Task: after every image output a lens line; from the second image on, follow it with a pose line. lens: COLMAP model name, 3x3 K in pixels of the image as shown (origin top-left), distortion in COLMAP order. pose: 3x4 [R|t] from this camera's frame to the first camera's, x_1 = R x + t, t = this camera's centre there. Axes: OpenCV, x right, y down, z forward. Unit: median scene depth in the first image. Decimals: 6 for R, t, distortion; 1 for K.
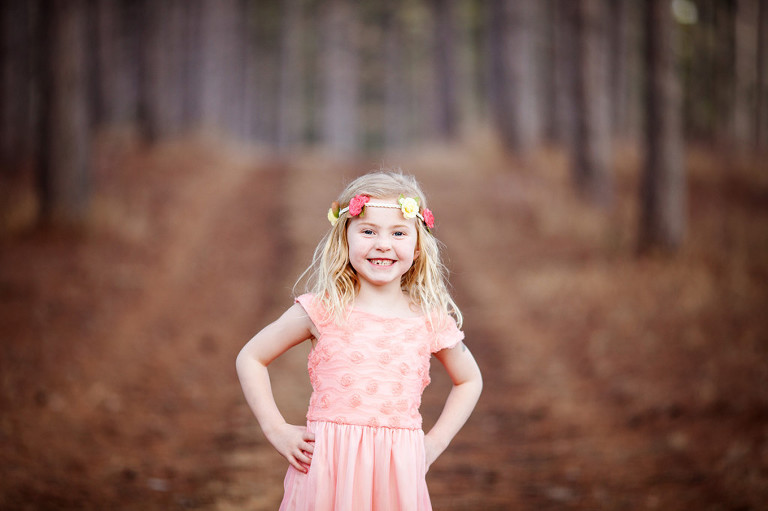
lens RADIAL K [[3081.9, 0, 383.0], [0, 3081.9, 257.2], [0, 0, 1]] dist [0.345412, 0.000000]
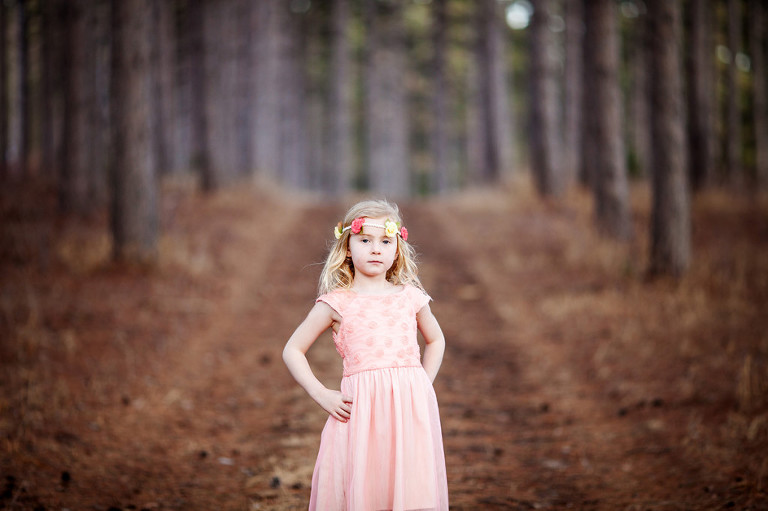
lens RADIAL K [[3081.9, 0, 384.3], [0, 3081.9, 255.0], [0, 0, 1]] dist [0.345412, 0.000000]
pose [[0.999724, -0.015387, -0.017772, 0.009384], [0.015105, 0.999760, -0.015872, 0.008280], [0.018012, 0.015599, 0.999716, -0.160234]]
